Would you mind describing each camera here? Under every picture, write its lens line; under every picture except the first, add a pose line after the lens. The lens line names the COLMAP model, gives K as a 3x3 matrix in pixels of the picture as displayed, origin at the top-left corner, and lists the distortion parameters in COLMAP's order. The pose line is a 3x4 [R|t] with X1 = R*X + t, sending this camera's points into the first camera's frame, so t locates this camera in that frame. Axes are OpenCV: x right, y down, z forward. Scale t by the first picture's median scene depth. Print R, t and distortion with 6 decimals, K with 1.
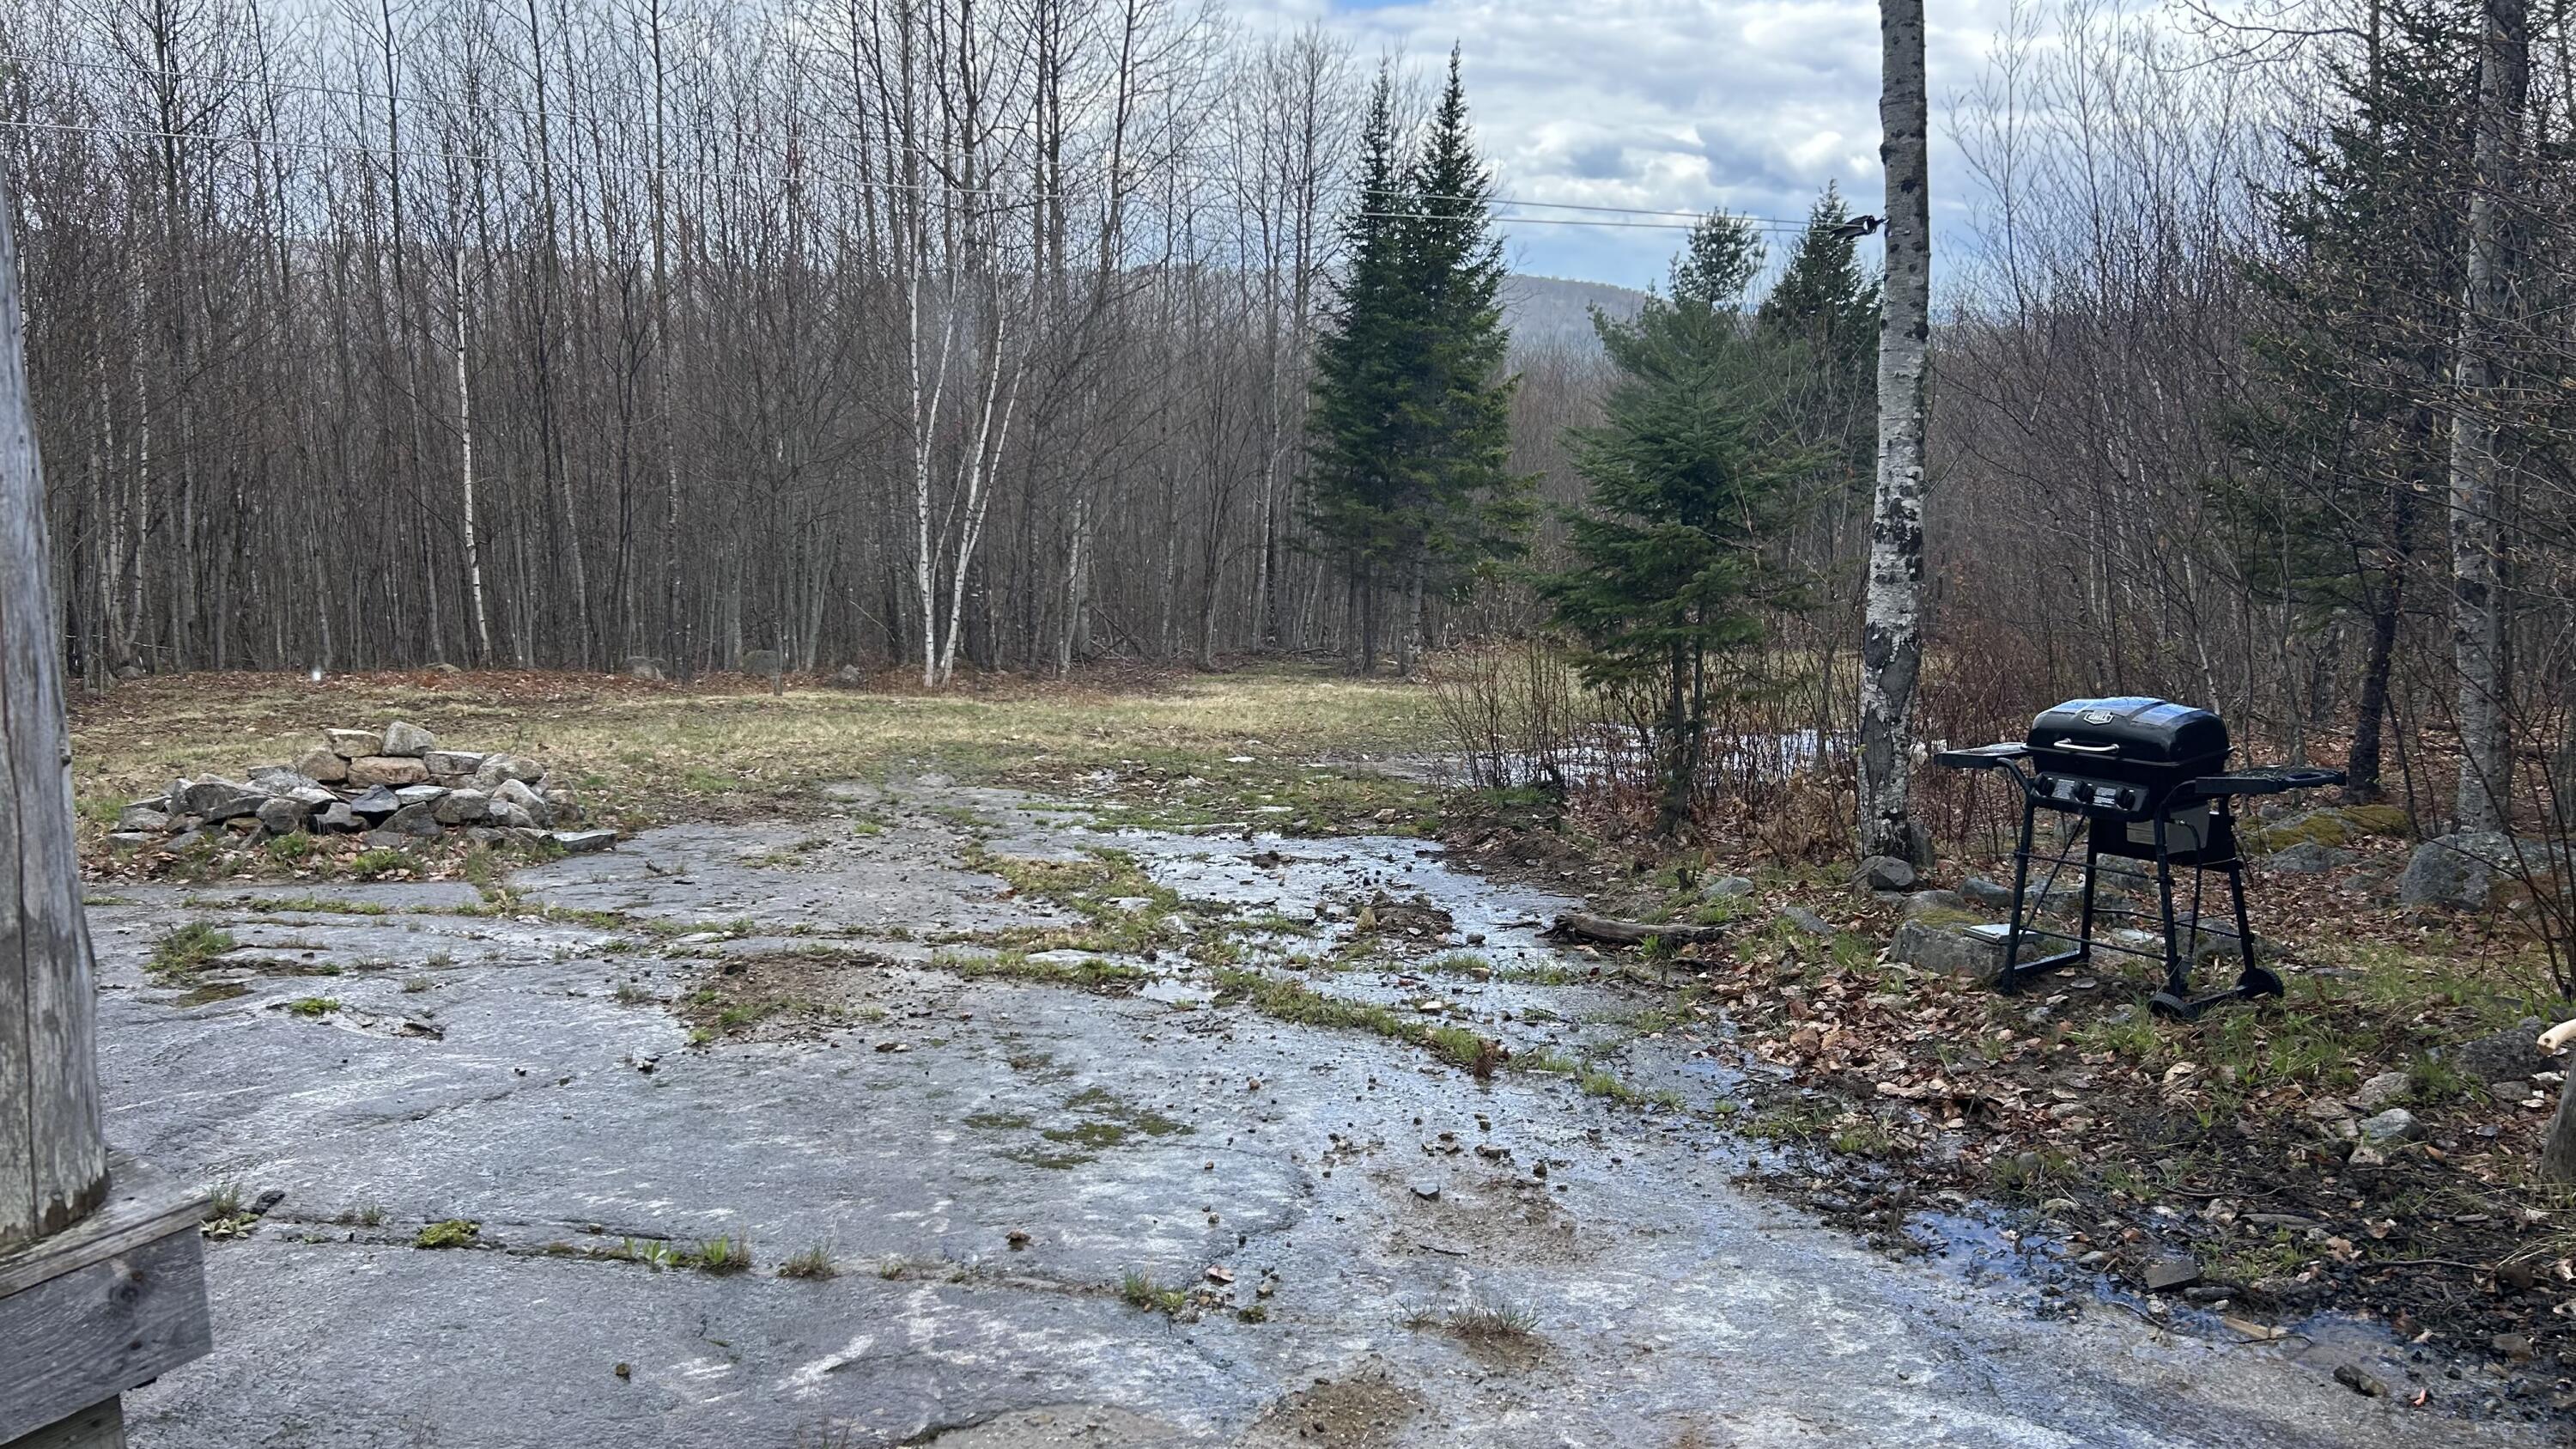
lens RADIAL K [[1991.2, 0, 1275.7], [0, 1991.2, 730.3], [0, 0, 1]] dist [0.064115, -0.019595]
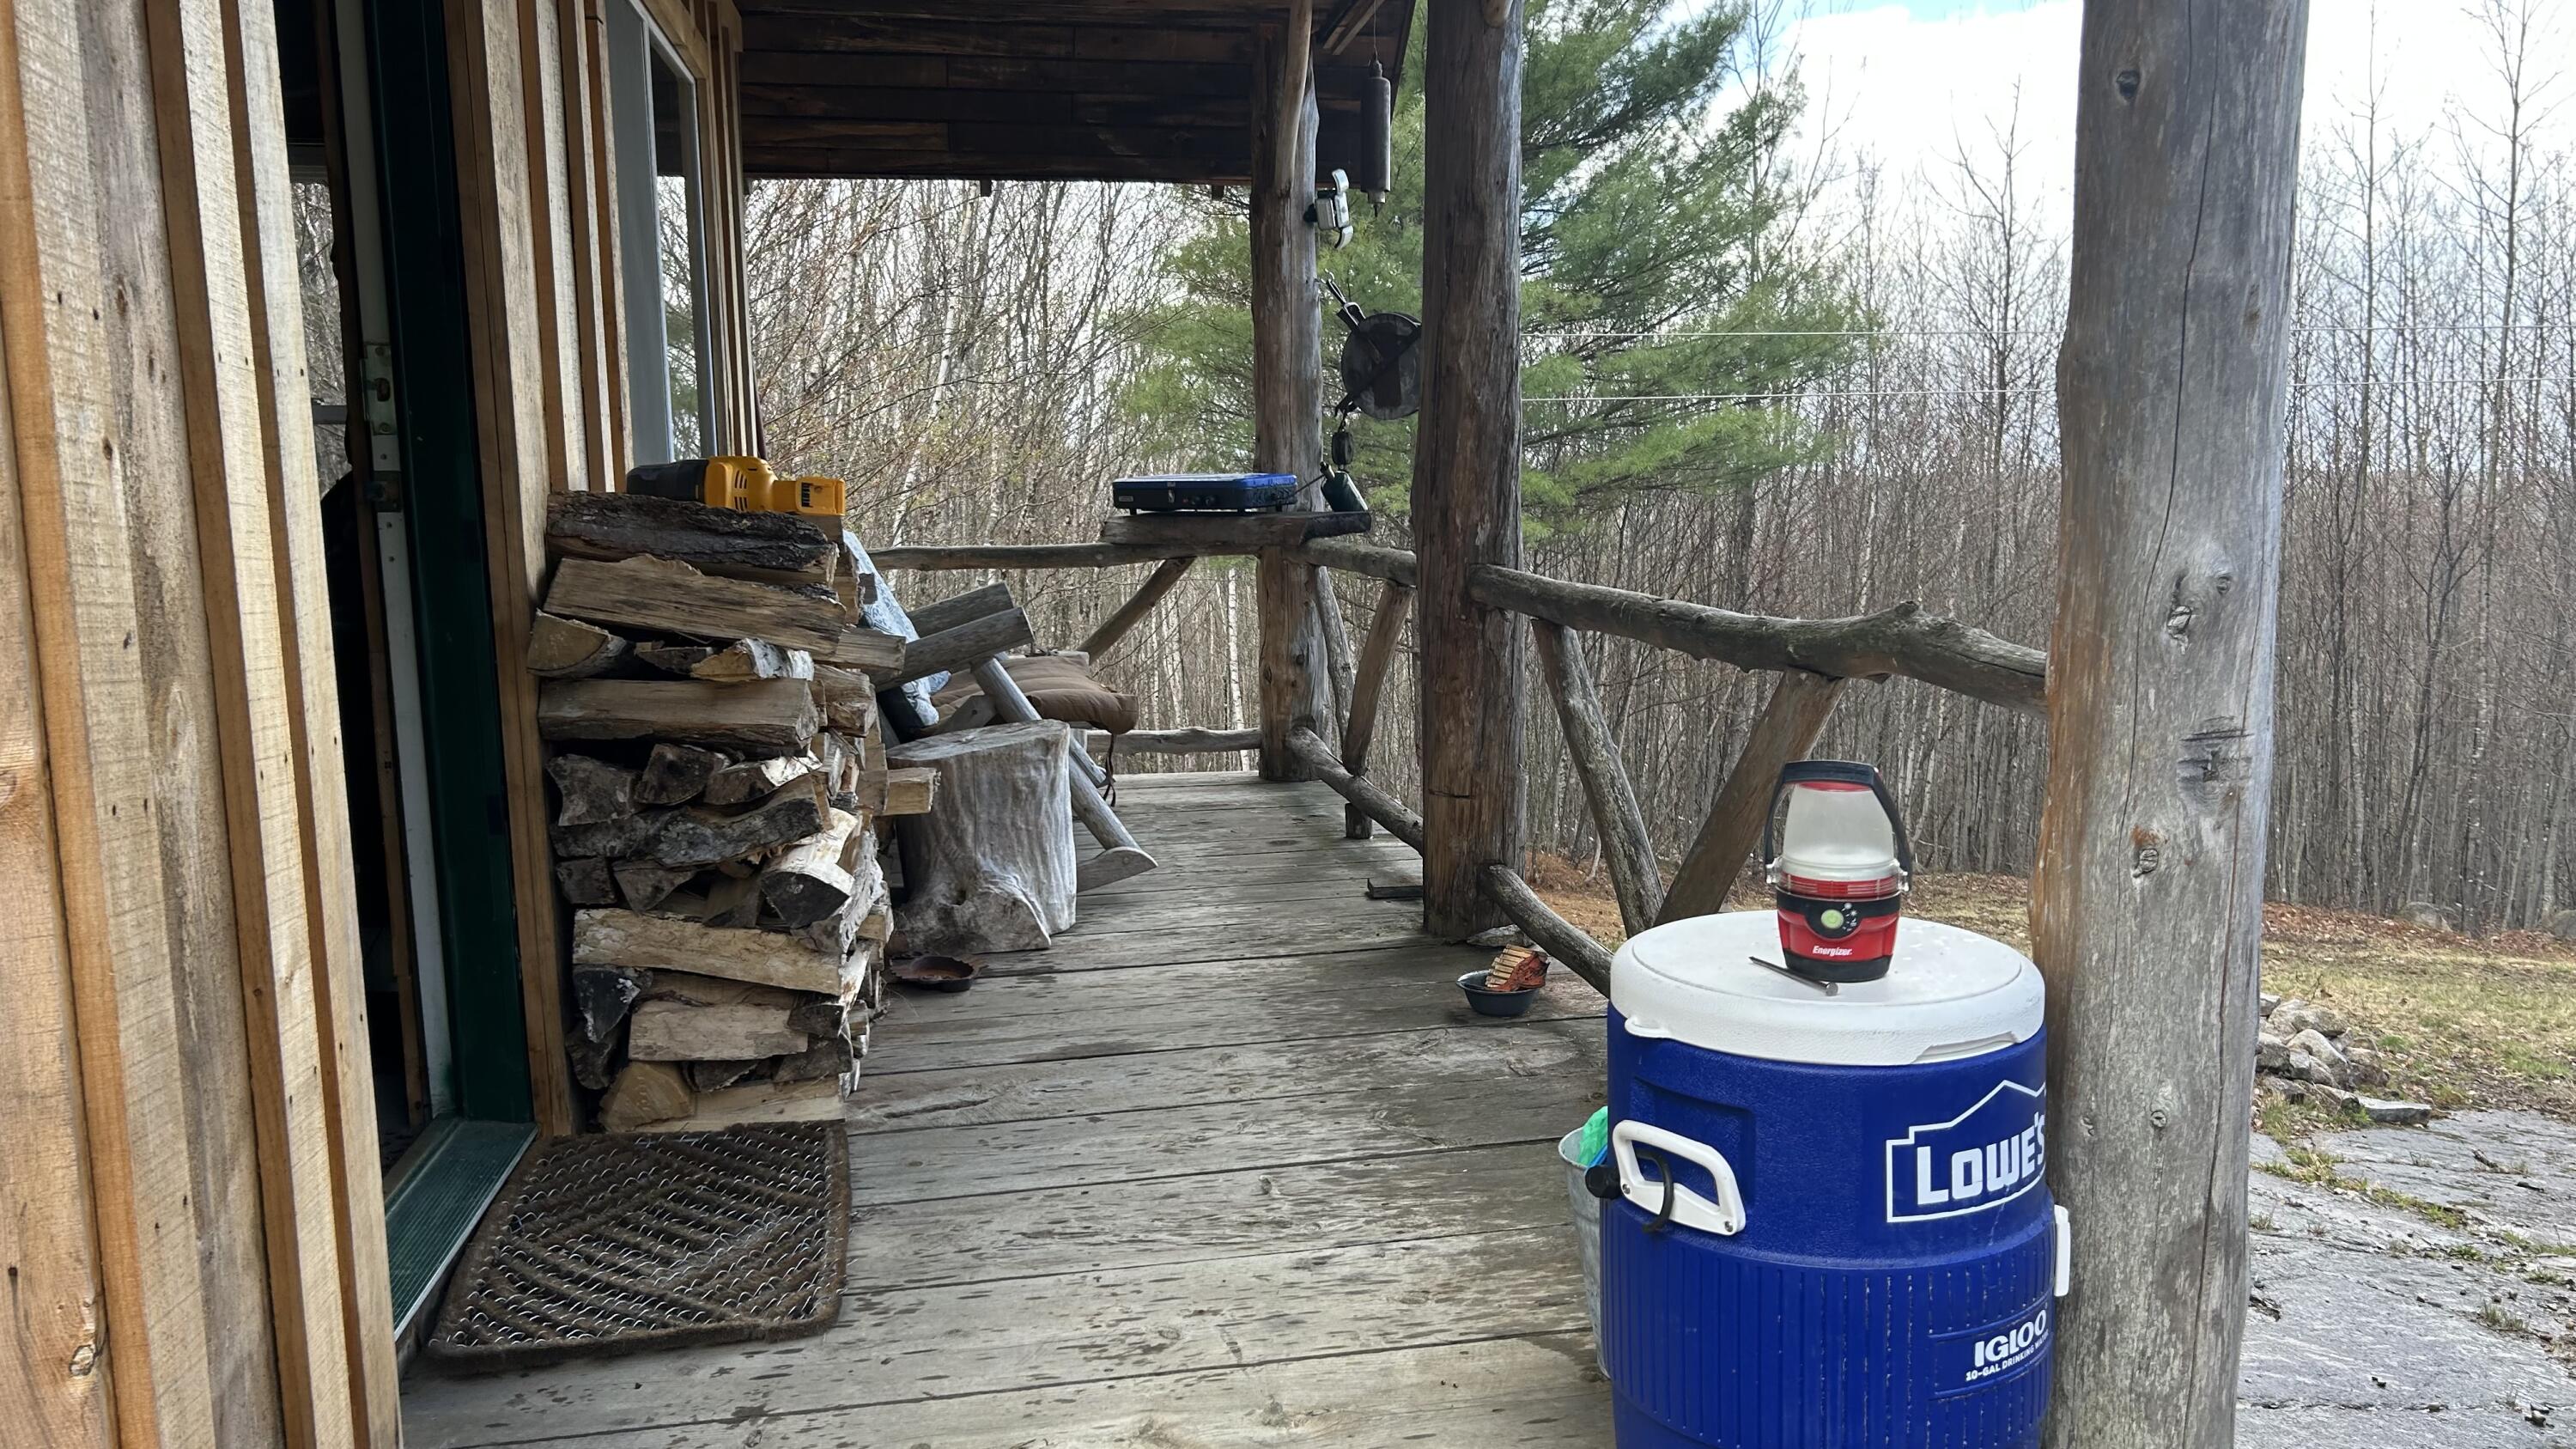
lens RADIAL K [[1991.2, 0, 1299.0], [0, 1991.2, 740.3], [0, 0, 1]] dist [0.064115, -0.019595]
pose [[0.692228, 0.050260, -0.719926, -0.040085], [-0.123447, 0.991116, -0.049505, -0.004628], [0.711042, 0.123141, 0.692283, 0.001033]]
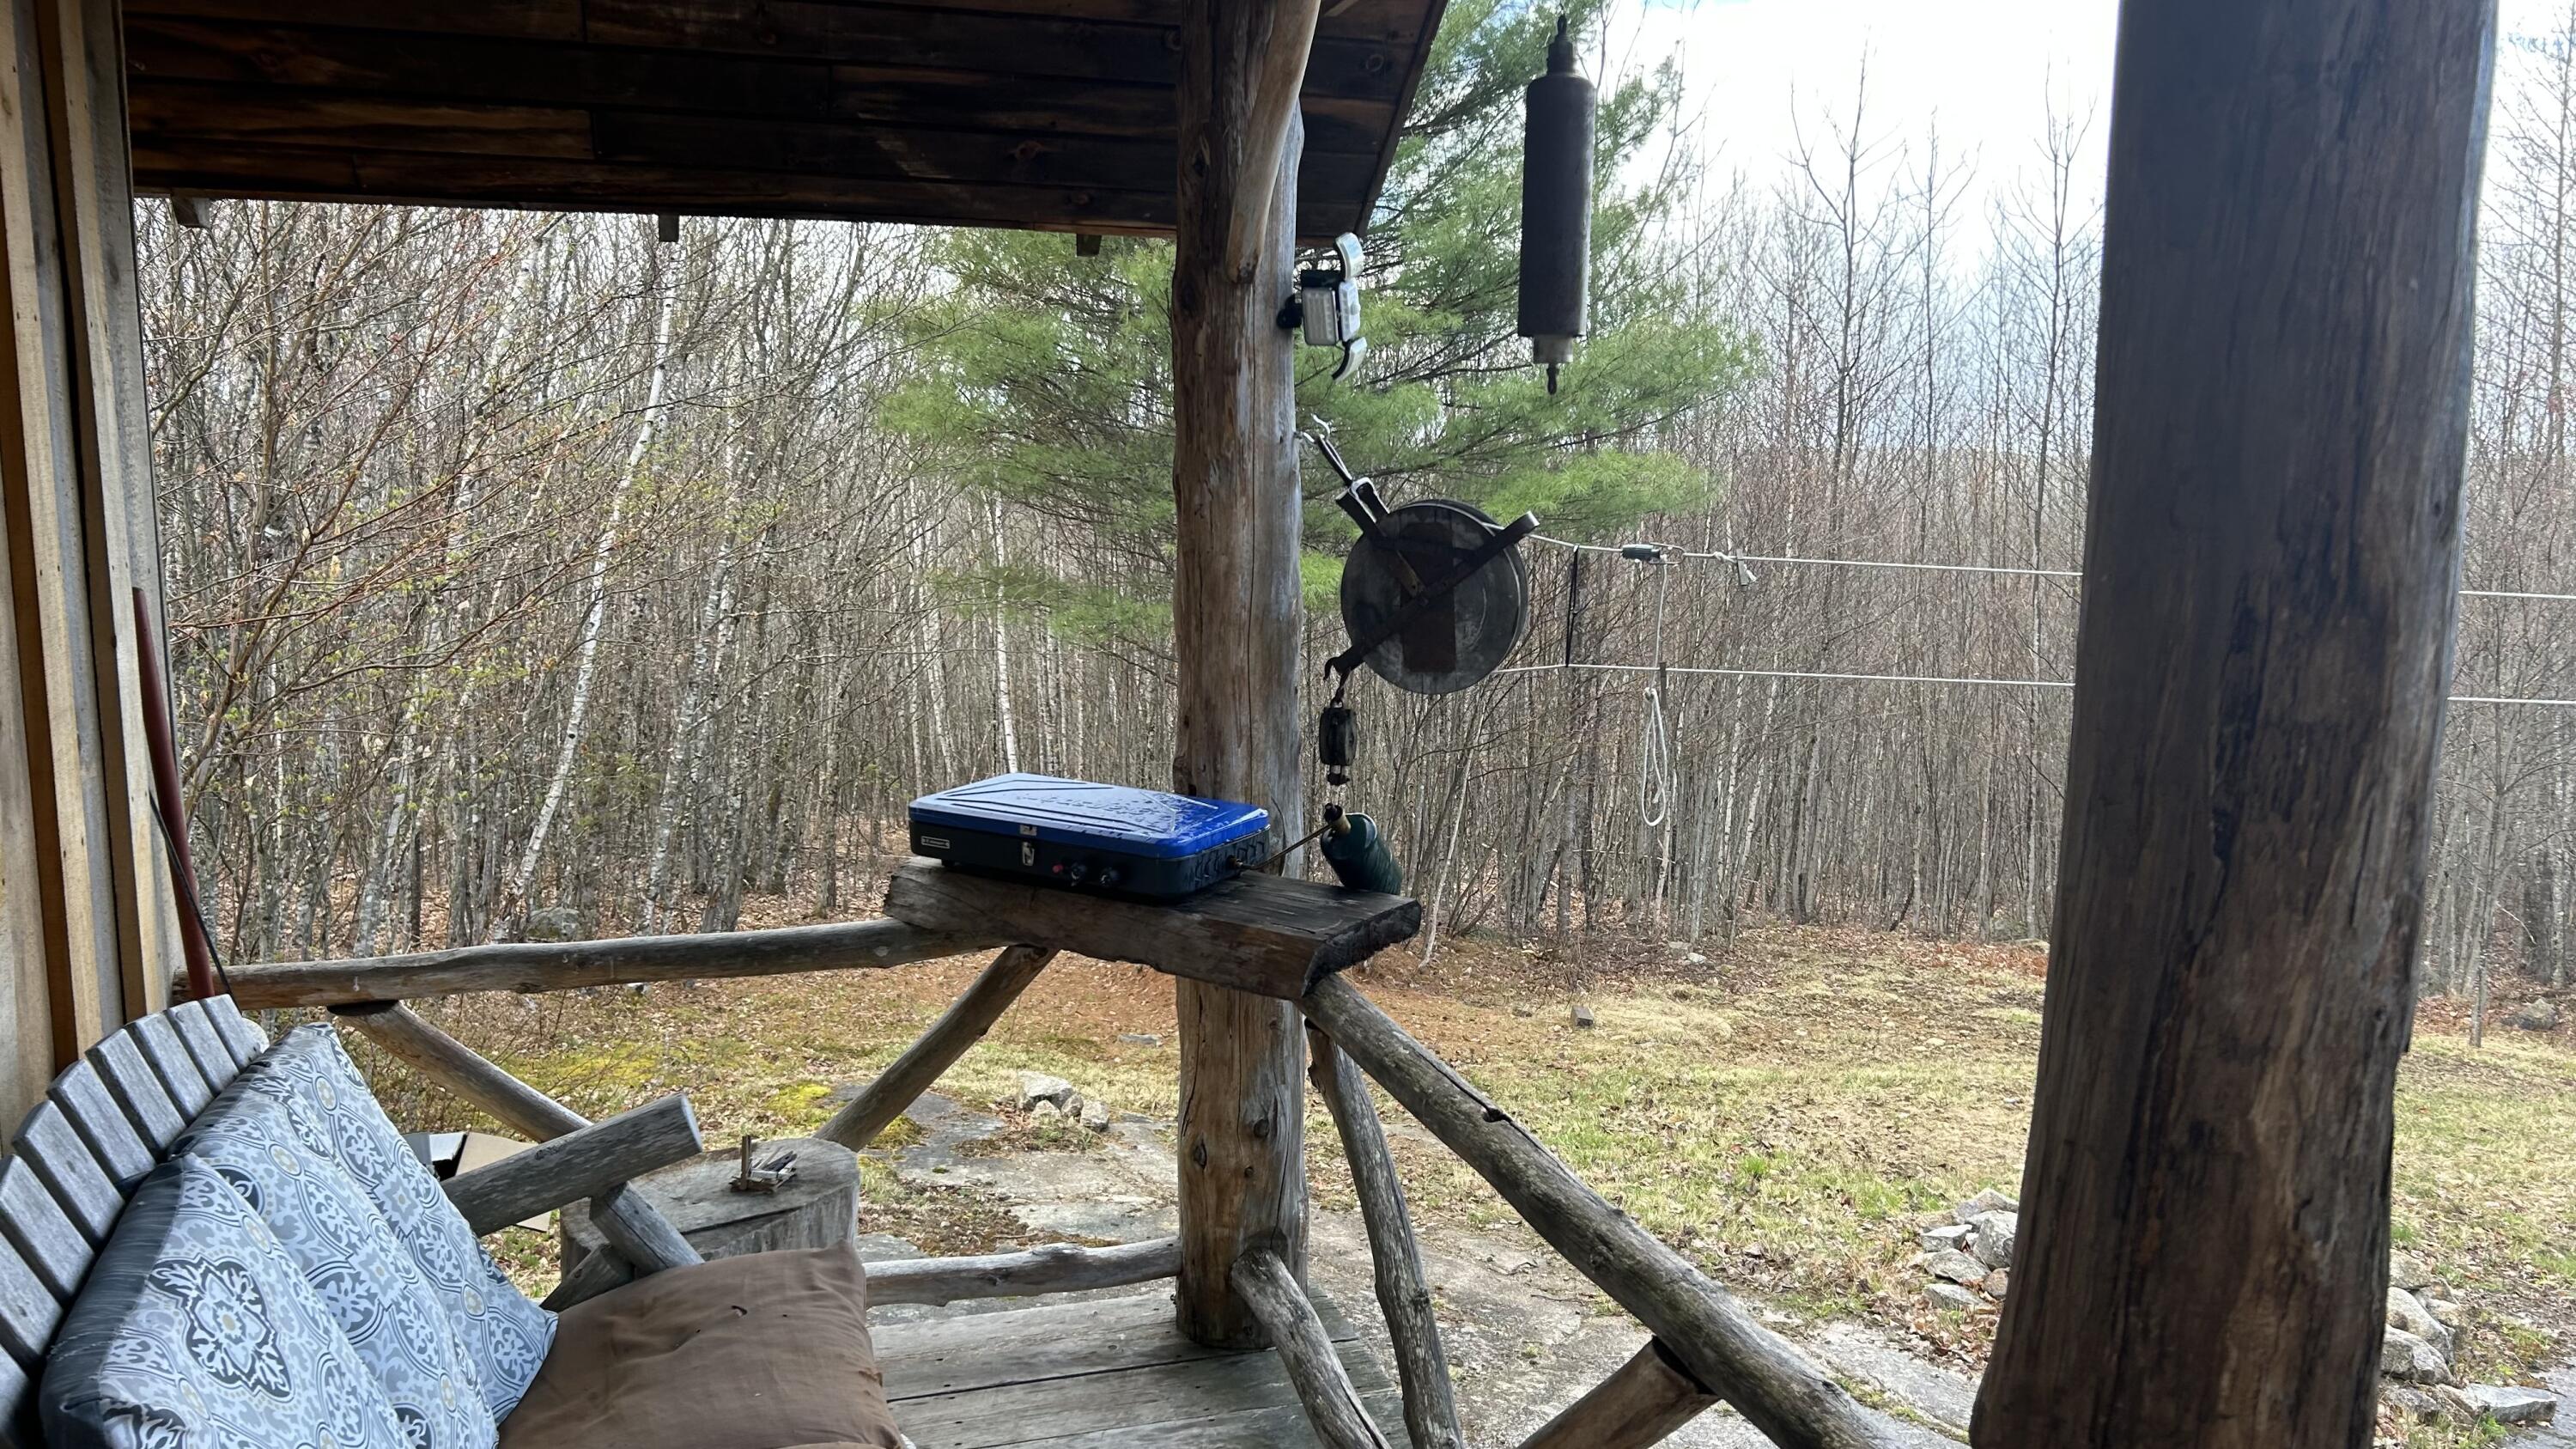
lens RADIAL K [[1991.2, 0, 1291.3], [0, 1991.2, 728.6], [0, 0, 1]] dist [0.064115, -0.019595]
pose [[0.772306, 0.059597, -0.632449, -0.252682], [-0.120139, 0.991326, -0.053290, -0.100067], [0.623787, 0.117138, 0.772767, 0.147551]]
